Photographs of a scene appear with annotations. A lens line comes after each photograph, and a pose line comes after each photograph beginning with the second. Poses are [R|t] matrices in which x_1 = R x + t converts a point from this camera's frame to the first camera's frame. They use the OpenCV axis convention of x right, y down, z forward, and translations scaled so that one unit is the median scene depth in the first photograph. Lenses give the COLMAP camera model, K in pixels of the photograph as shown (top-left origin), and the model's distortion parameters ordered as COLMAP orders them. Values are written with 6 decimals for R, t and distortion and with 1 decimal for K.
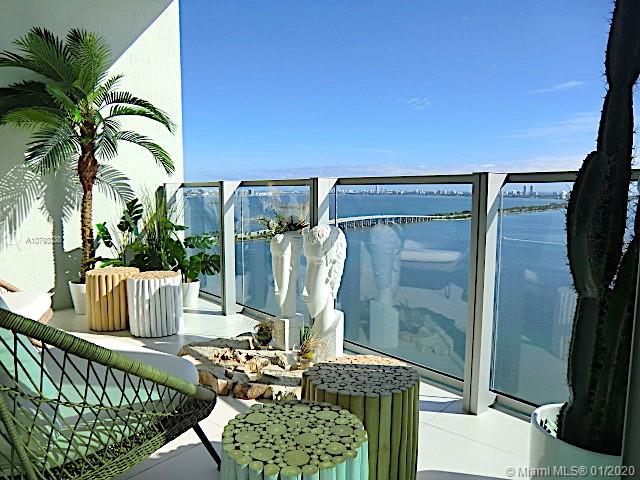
lens RADIAL K [[464.6, 0, 315.5], [0, 464.6, 243.4], [0, 0, 1]] dist [-0.107628, 0.115356]
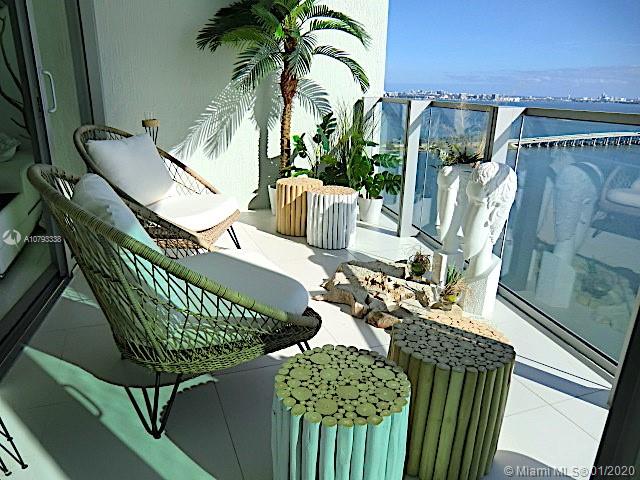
lens RADIAL K [[468.0, 0, 314.0], [0, 468.0, 241.3], [0, 0, 1]] dist [-0.090168, 0.098978]
pose [[0.874299, 0.170683, -0.454389, 0.125047], [-0.076244, 0.972806, 0.218714, -0.051174], [0.479363, -0.156577, 0.863536, 0.033451]]
